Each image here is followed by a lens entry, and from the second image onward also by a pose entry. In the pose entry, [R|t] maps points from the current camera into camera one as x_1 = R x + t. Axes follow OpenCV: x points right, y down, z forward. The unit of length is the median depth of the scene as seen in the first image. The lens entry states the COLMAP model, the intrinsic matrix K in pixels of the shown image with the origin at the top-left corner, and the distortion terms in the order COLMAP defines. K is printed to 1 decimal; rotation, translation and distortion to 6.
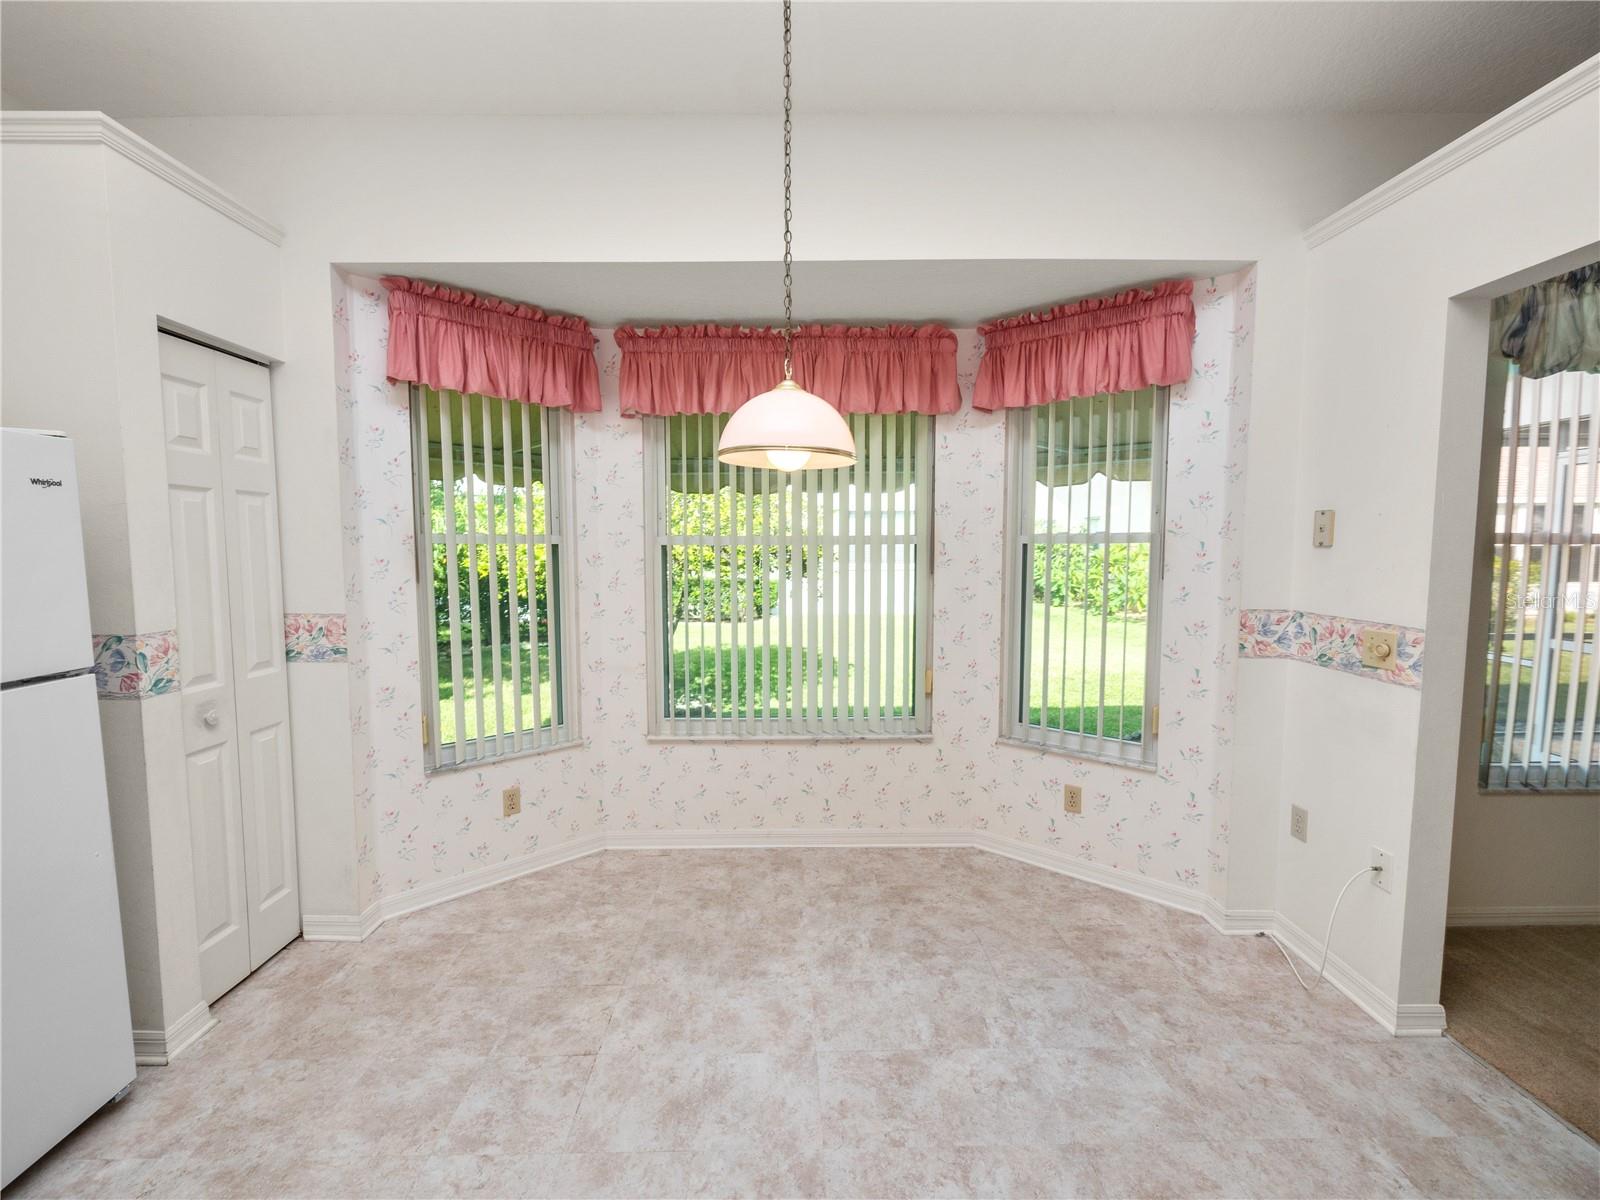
lens RADIAL K [[671.1, 0, 791.9], [0, 671.1, 595.0], [0, 0, 1]] dist [-0.008571, 0.001029]
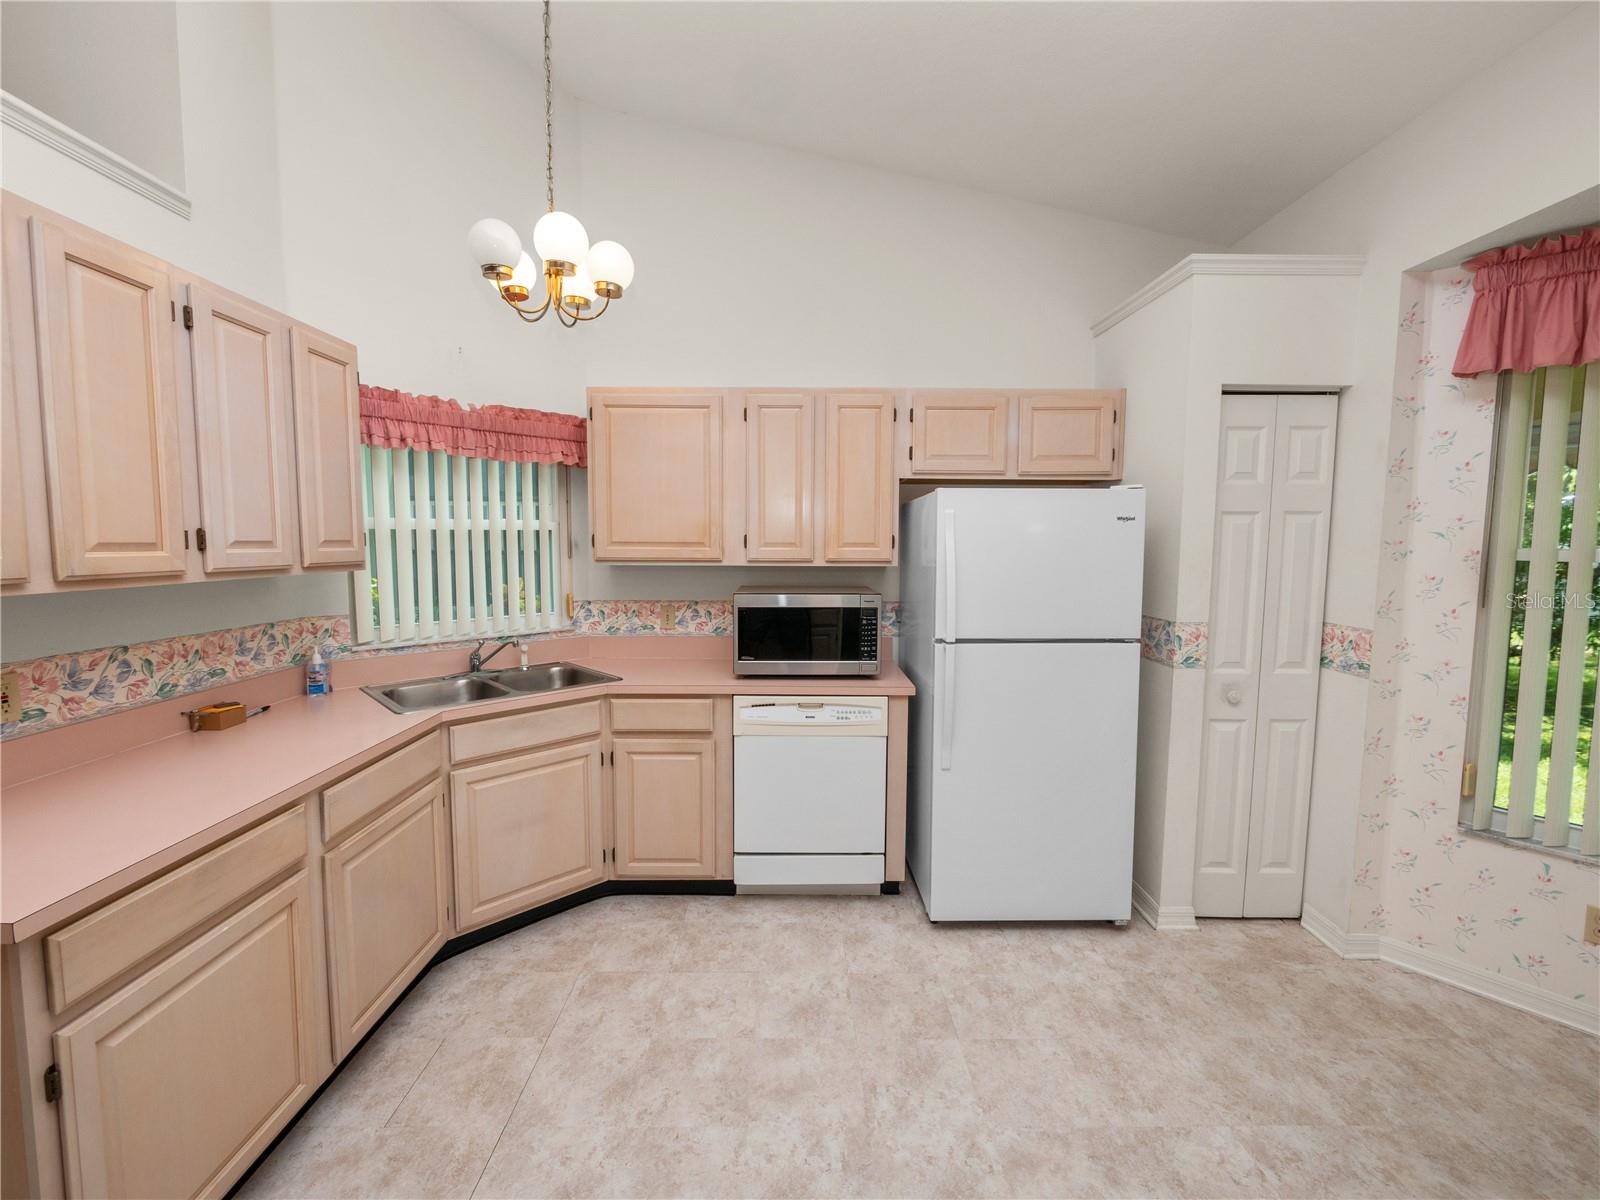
lens RADIAL K [[671.1, 0, 791.2], [0, 671.1, 598.2], [0, 0, 1]] dist [-0.008571, 0.001029]
pose [[-0.013720, 0.087528, -0.996068, 0.323568], [-0.080074, 0.992866, 0.088350, -0.037486], [0.996695, 0.080971, -0.006613, 0.151964]]
